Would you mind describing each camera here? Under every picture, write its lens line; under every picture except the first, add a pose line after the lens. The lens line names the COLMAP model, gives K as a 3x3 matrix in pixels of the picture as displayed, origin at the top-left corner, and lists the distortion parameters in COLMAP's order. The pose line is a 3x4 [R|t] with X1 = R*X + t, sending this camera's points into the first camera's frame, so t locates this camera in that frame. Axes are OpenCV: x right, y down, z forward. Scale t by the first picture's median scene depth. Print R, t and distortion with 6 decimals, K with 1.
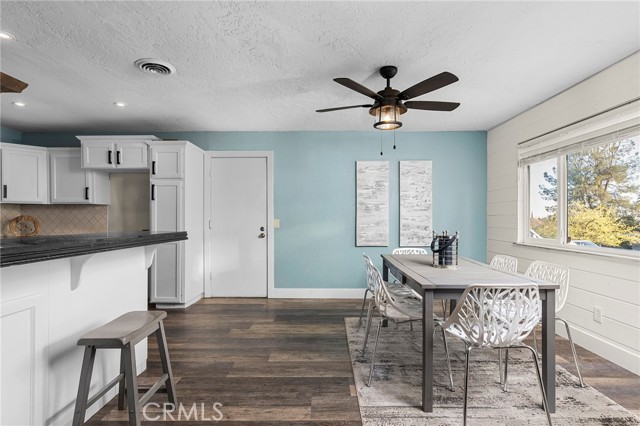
lens RADIAL K [[322.8, 0, 322.8], [0, 322.8, 217.1], [0, 0, 1]] dist [-0.003231, 0.000779]
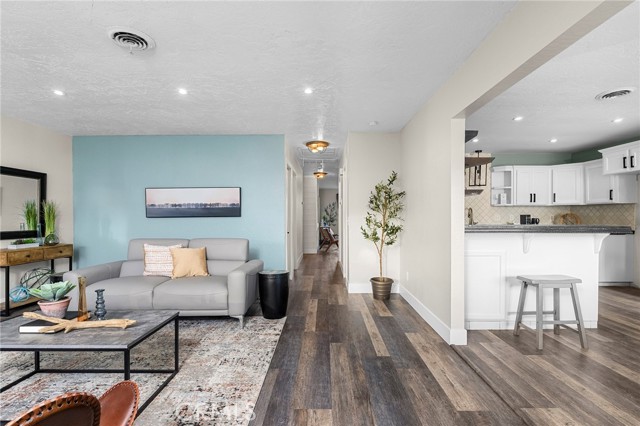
lens RADIAL K [[305.8, 0, 321.3], [0, 305.8, 217.2], [0, 0, 1]] dist [0.002673, 0.001195]
pose [[-0.001118, 0.007858, -0.999969, 0.413619], [0.002342, 0.999966, 0.007855, -0.001798], [0.999997, -0.002334, -0.001137, -0.080144]]
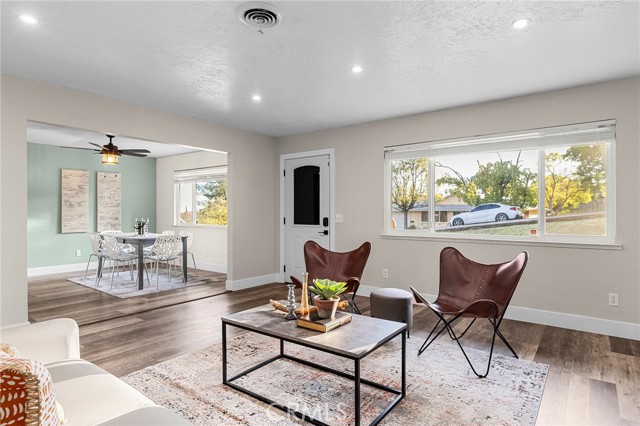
lens RADIAL K [[361.8, 0, 323.9], [0, 361.8, 213.8], [0, 0, 1]] dist [-0.000117, -0.000118]
pose [[0.591539, -0.005643, 0.806257, -0.486409], [-0.001796, 0.999964, 0.008316, -0.003781], [-0.806274, -0.006367, 0.591507, -0.800014]]
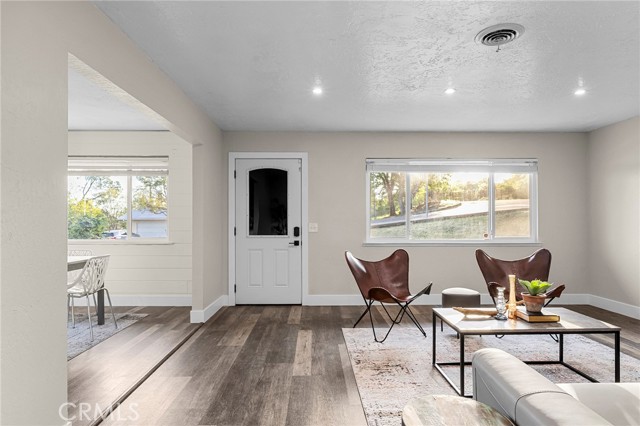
lens RADIAL K [[382.1, 0, 326.5], [0, 382.1, 218.8], [0, 0, 1]] dist [0.001073, -0.002104]
pose [[-0.041365, 0.004376, 0.999135, -0.698613], [-0.001696, 0.999989, -0.004450, -0.000955], [-0.999143, -0.001879, -0.041358, -0.098227]]
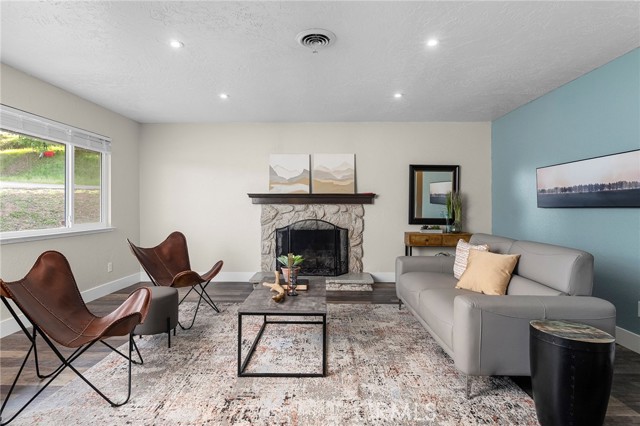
lens RADIAL K [[344.6, 0, 319.5], [0, 344.6, 204.6], [0, 0, 1]] dist [-0.008083, -0.000224]
pose [[-0.999968, 0.000485, 0.007976, -0.113802], [0.000456, 0.999993, -0.003633, 0.001189], [-0.007977, -0.003629, -0.999962, 0.213341]]
